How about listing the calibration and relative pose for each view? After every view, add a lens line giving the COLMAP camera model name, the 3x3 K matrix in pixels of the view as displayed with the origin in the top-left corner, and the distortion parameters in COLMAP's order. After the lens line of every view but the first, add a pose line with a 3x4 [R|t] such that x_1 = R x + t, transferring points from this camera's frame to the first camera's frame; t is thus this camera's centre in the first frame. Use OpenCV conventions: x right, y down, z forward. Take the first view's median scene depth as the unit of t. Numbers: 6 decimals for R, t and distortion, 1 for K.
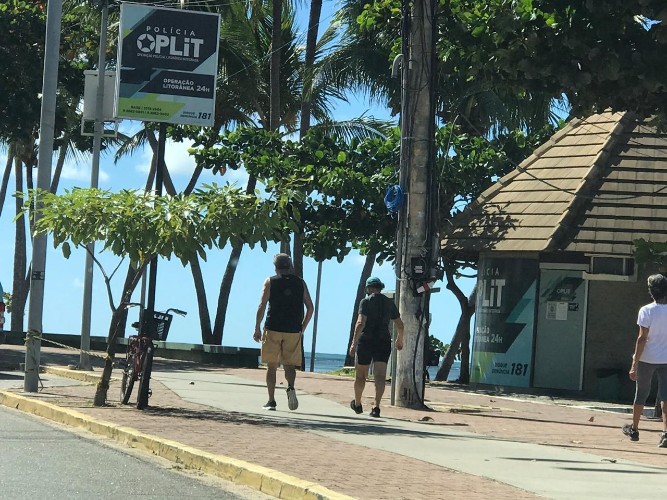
lens RADIAL K [[1514.3, 0, 333.5], [0, 1514.3, 250.0], [0, 0, 1]] dist [-0.029019, -0.072321]
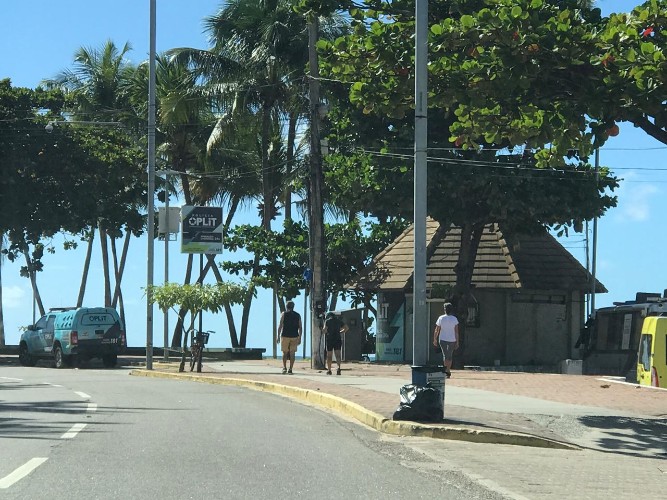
lens RADIAL K [[1514.3, 0, 333.5], [0, 1514.3, 250.0], [0, 0, 1]] dist [-0.029019, -0.072321]
pose [[0.998225, -0.053815, -0.025525, 0.098991], [0.053742, 0.998549, -0.003550, -0.043710], [0.025679, 0.002172, 0.999668, -0.873417]]
